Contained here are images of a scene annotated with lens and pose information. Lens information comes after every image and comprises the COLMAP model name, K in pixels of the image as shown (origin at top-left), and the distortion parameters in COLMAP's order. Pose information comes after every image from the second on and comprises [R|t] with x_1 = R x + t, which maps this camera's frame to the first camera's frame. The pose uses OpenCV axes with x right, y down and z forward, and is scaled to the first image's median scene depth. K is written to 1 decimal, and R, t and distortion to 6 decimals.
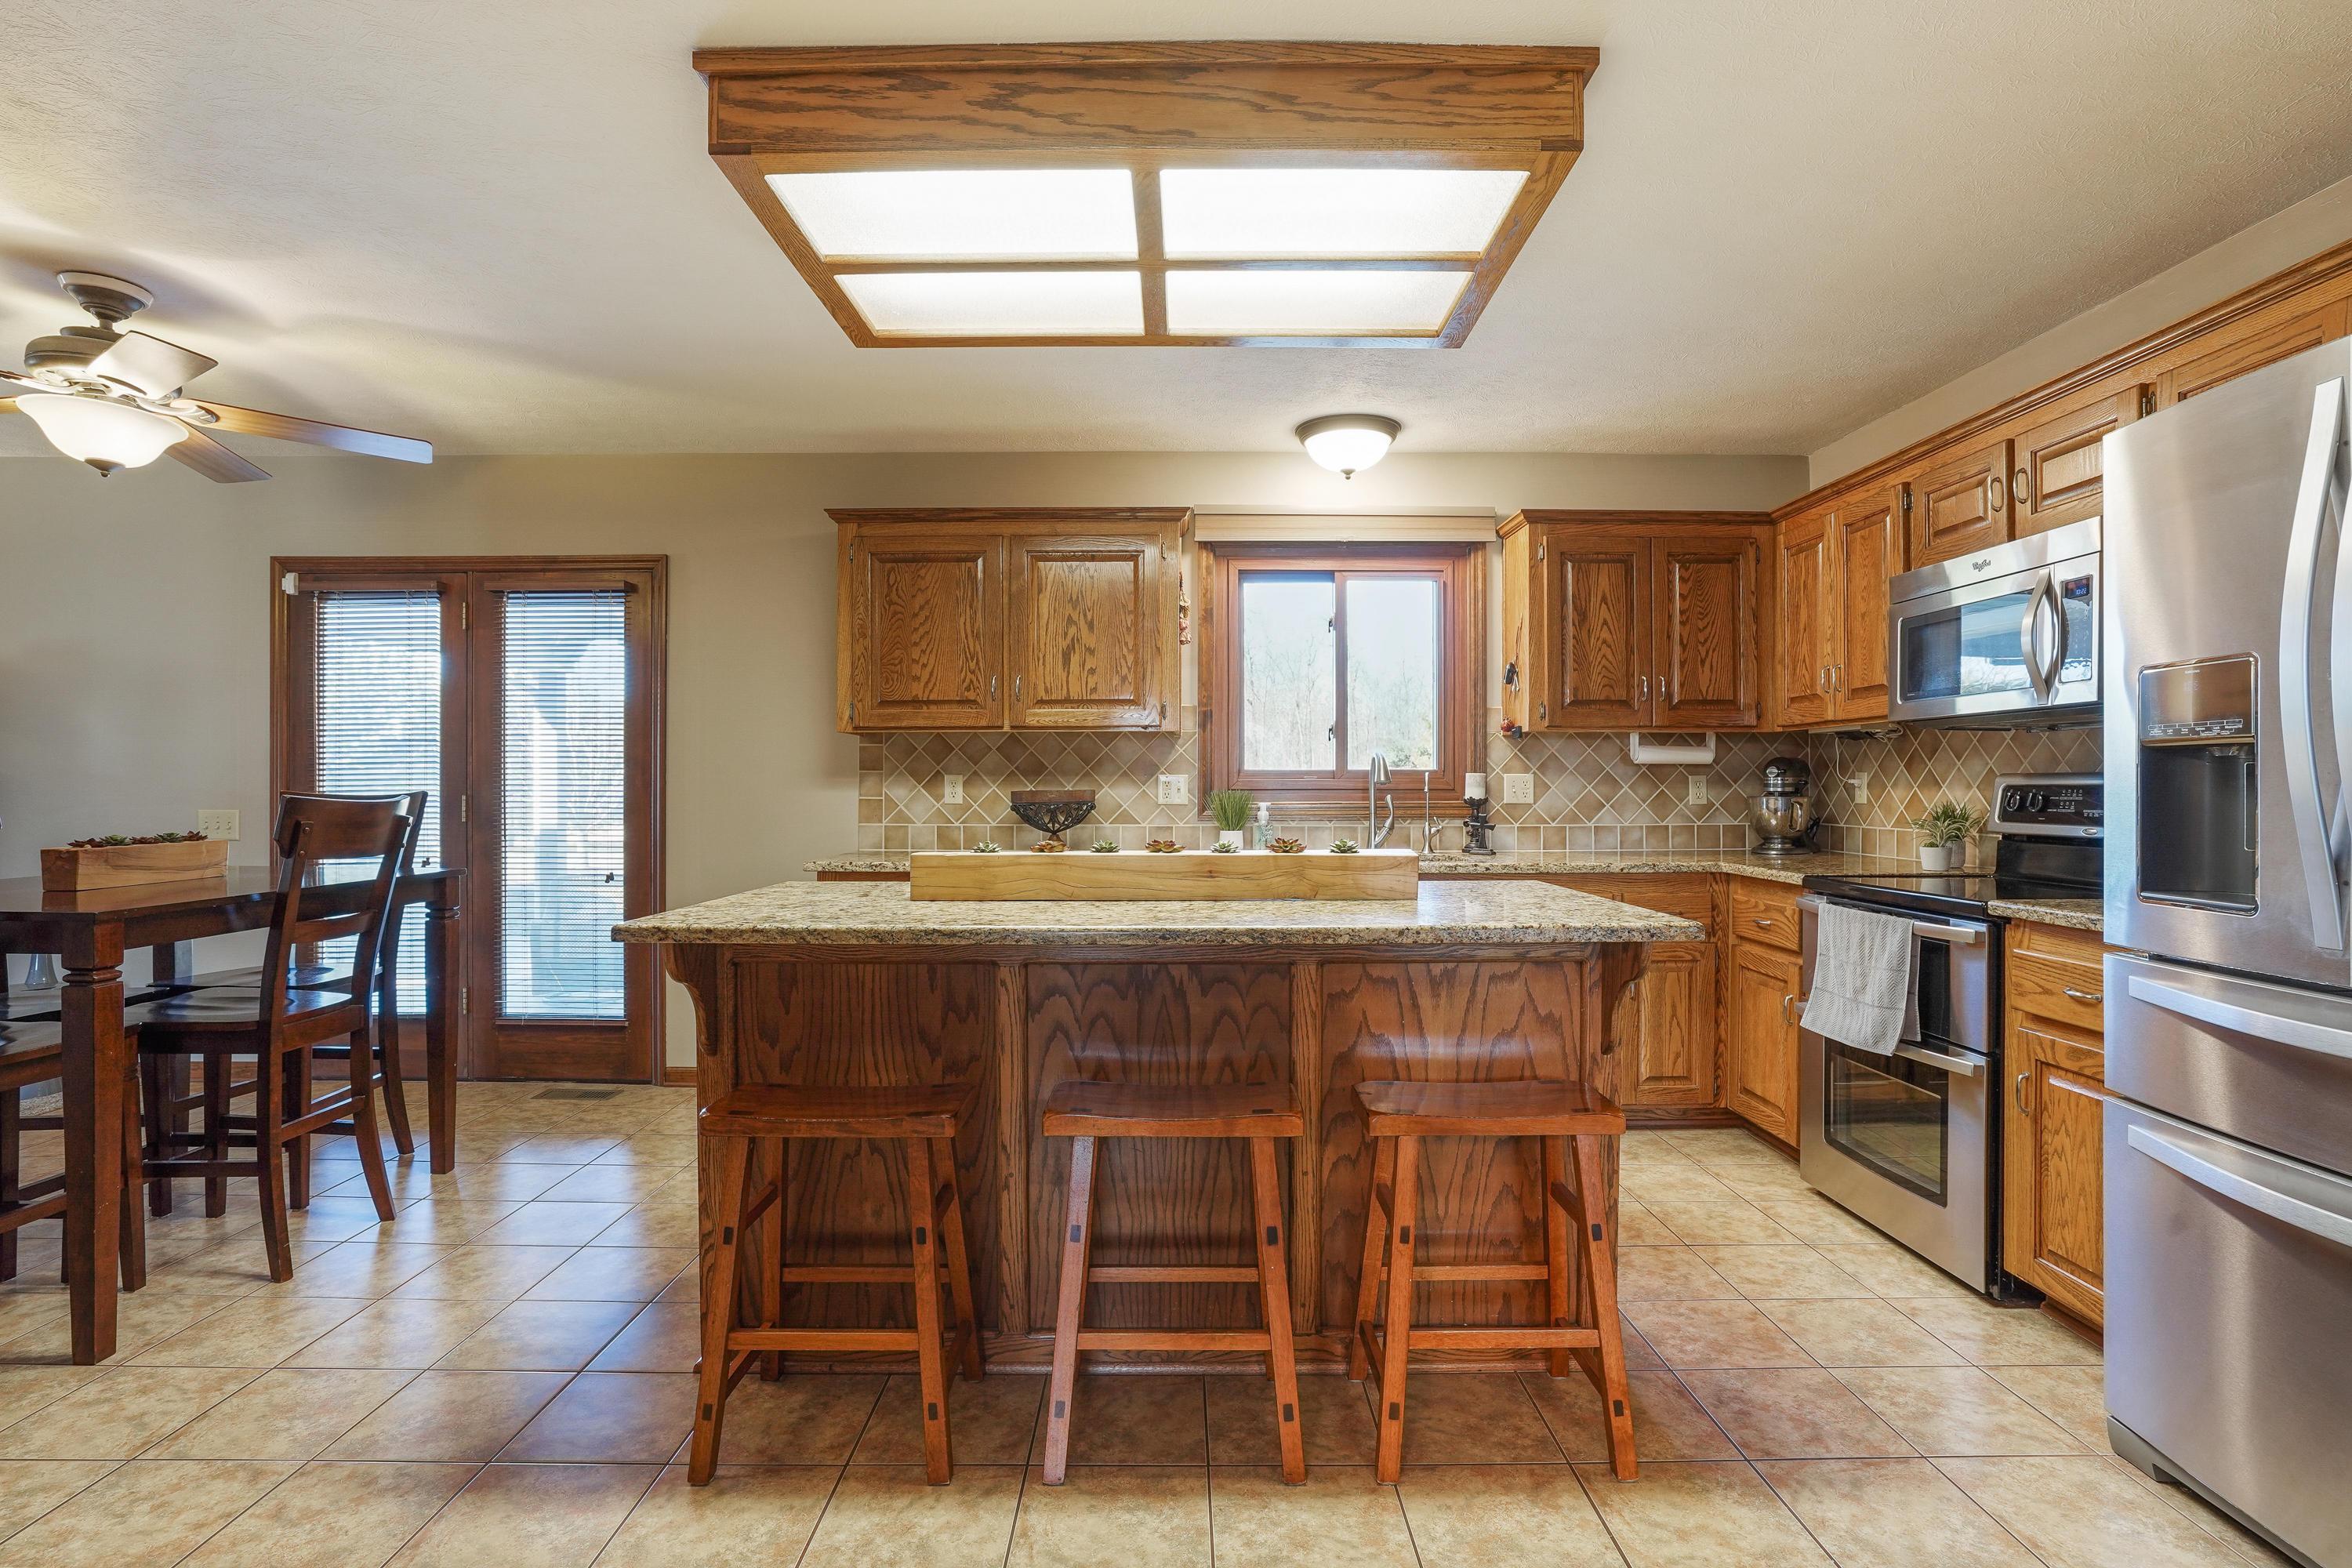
lens RADIAL K [[1160.5, 0, 1180.7], [0, 1160.5, 801.5], [0, 0, 1]] dist [-0.054692, 0.024167]
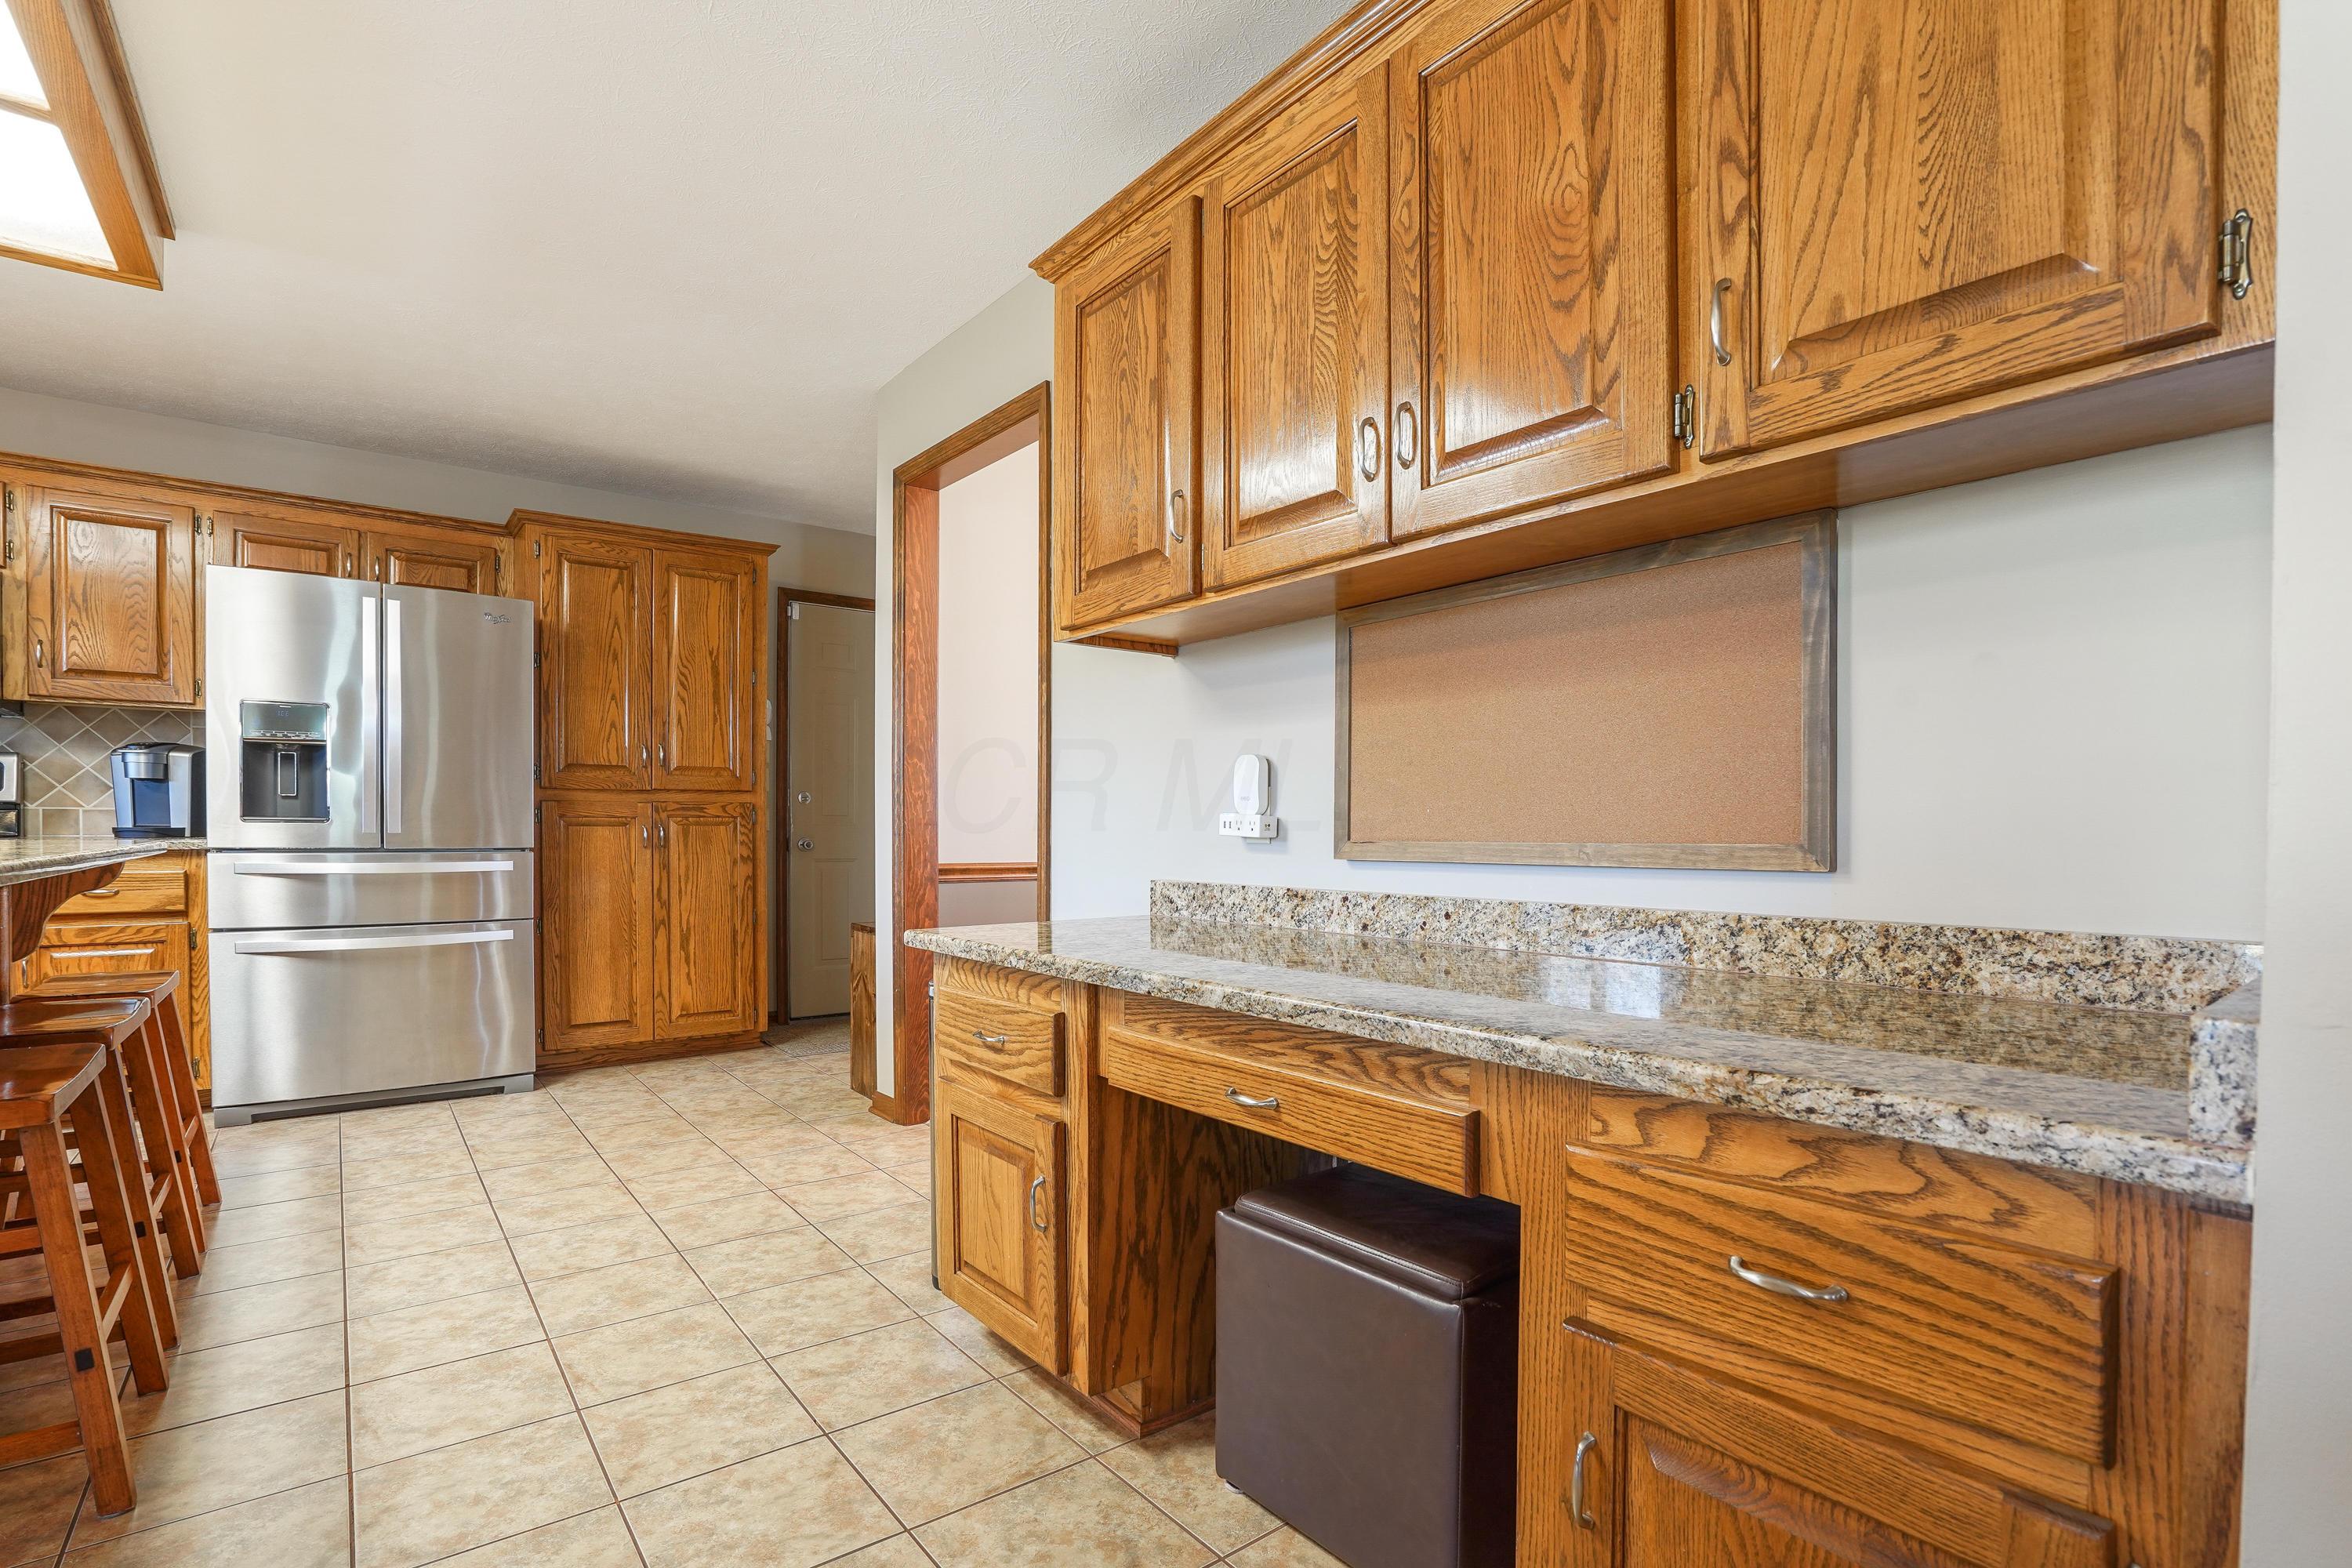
lens RADIAL K [[1110.4, 0, 1180.1], [0, 1110.4, 855.4], [0, 0, 1]] dist [-0.063787, 0.026019]
pose [[-0.615144, -0.026486, 0.787970, -0.760281], [-0.001032, 0.999462, 0.032789, 0.040986], [-0.788414, 0.019356, -0.614840, 0.427666]]
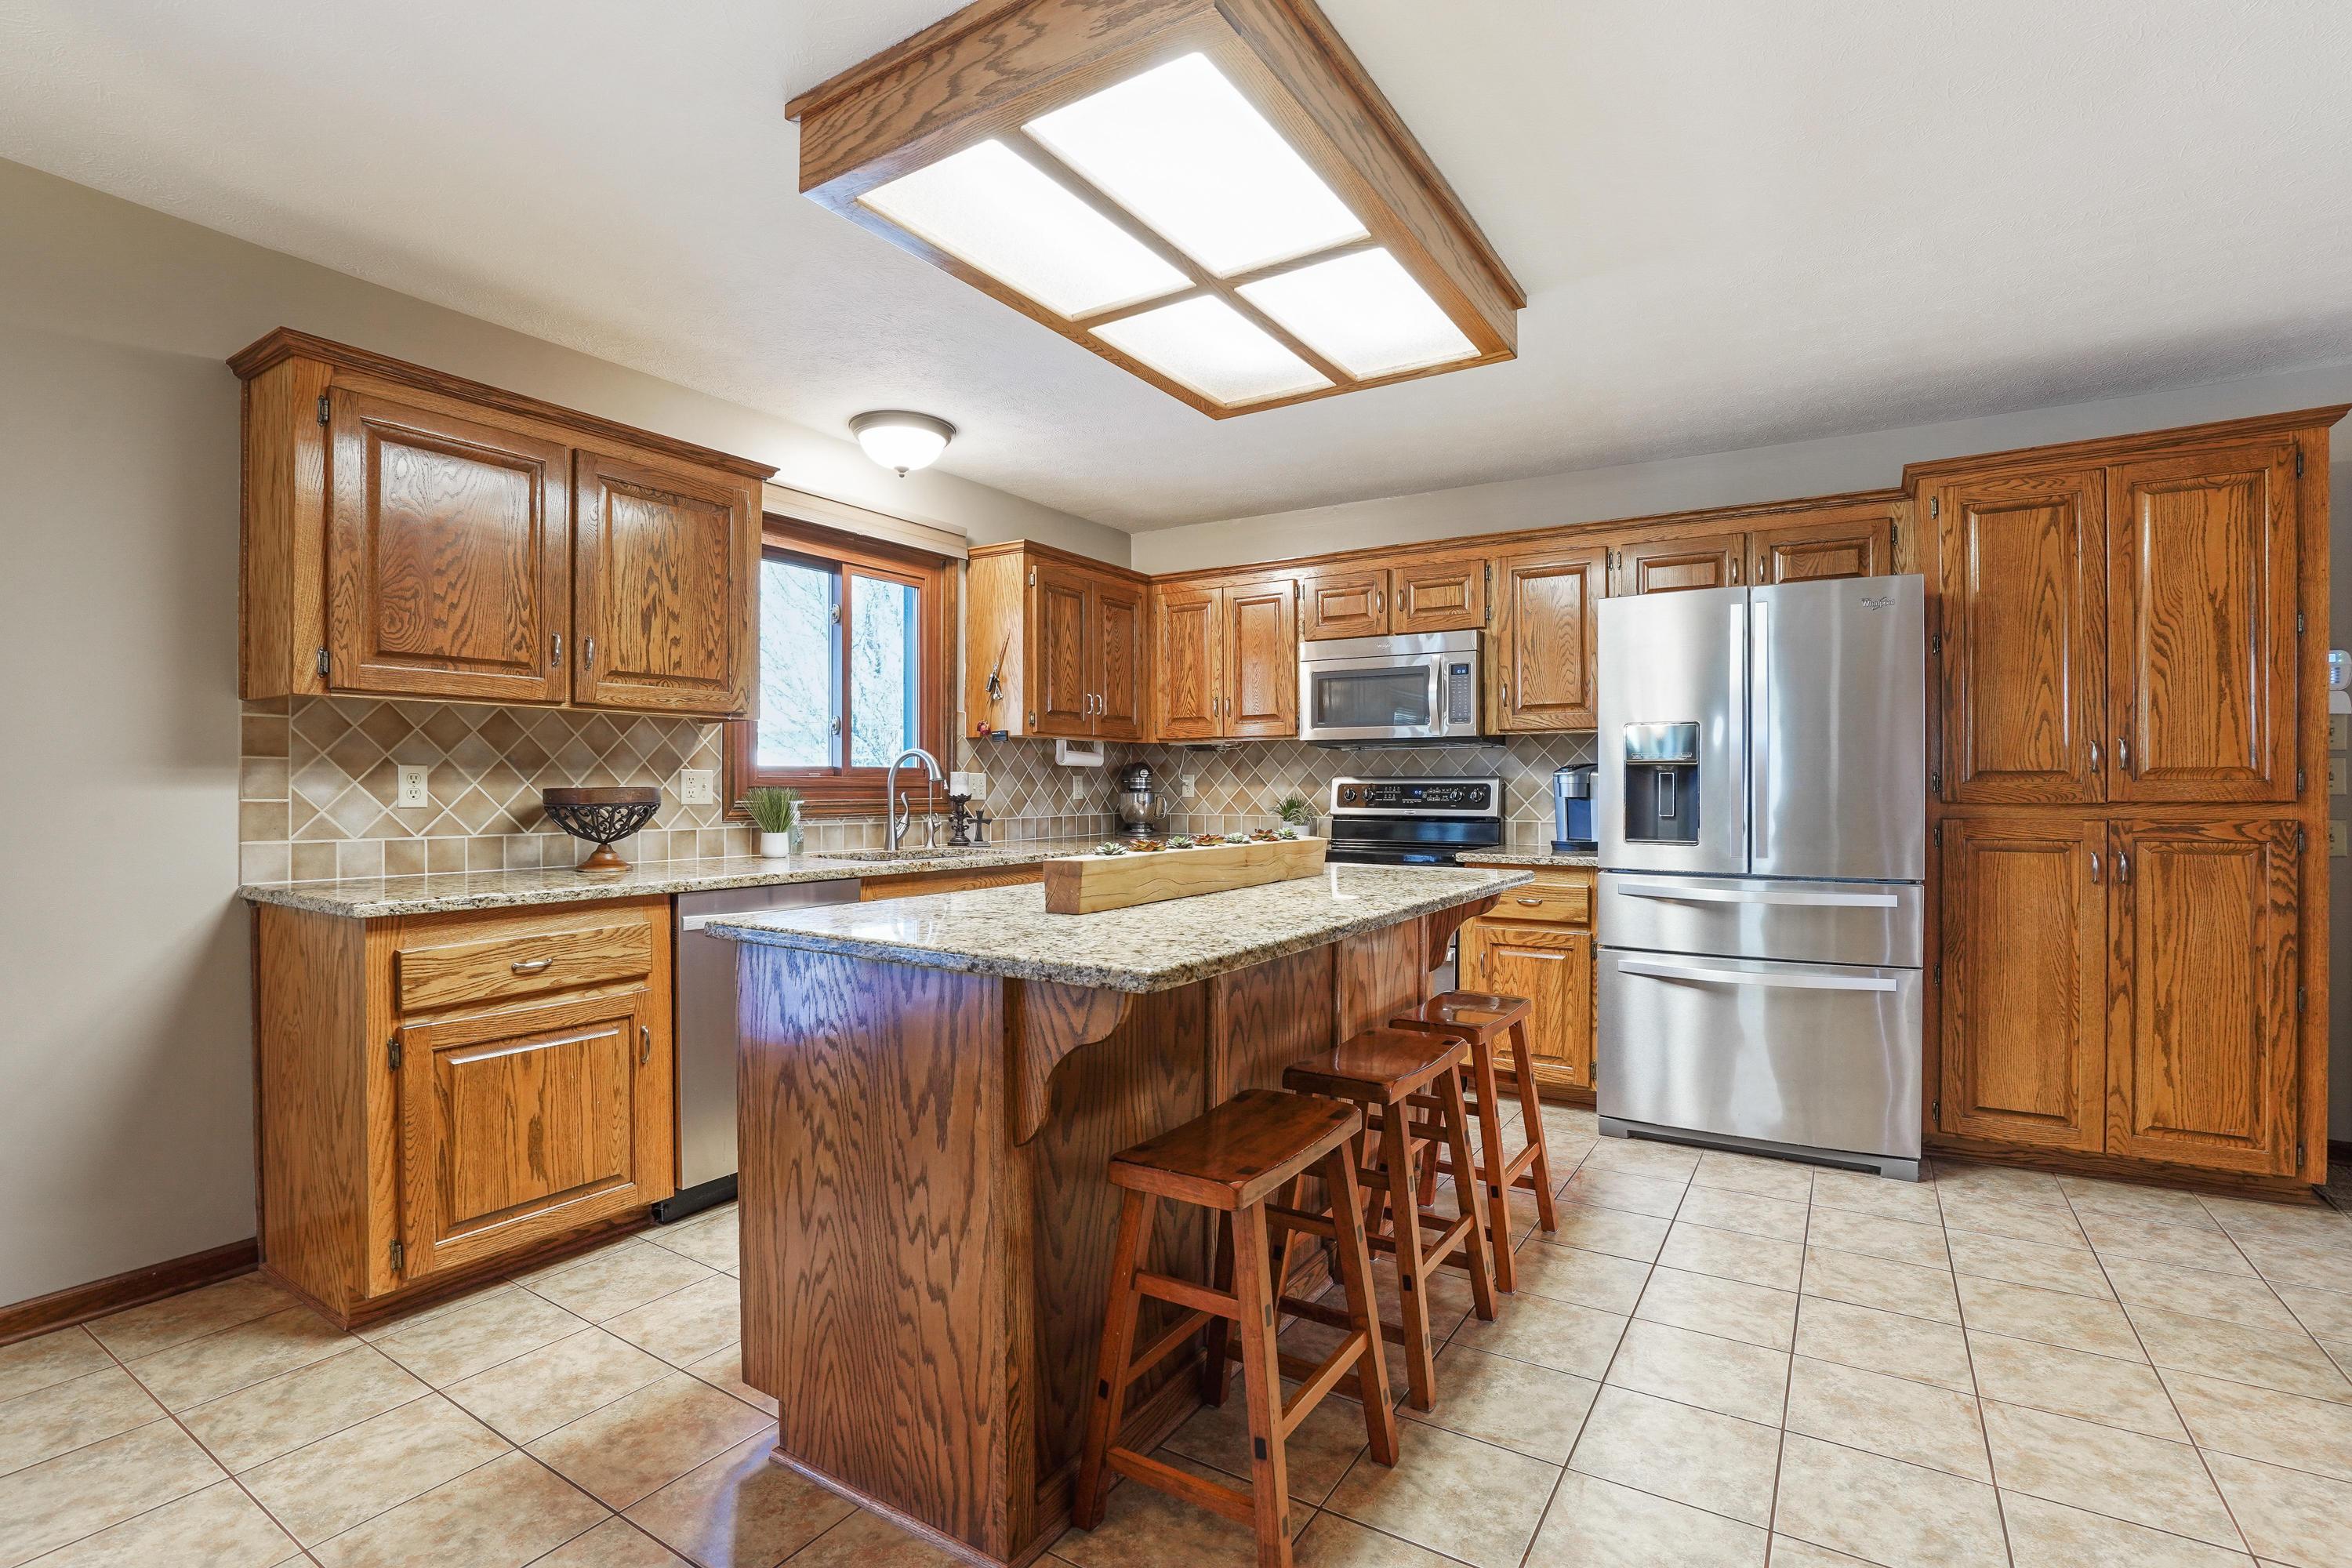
lens RADIAL K [[1091.5, 0, 1171.9], [0, 1091.5, 791.5], [0, 0, 1]] dist [-0.062576, 0.022805]
pose [[0.541332, -0.002738, 0.840804, -0.559404], [0.009291, 0.999953, -0.002725, -0.001812], [-0.840758, 0.009287, 0.541332, 0.320243]]
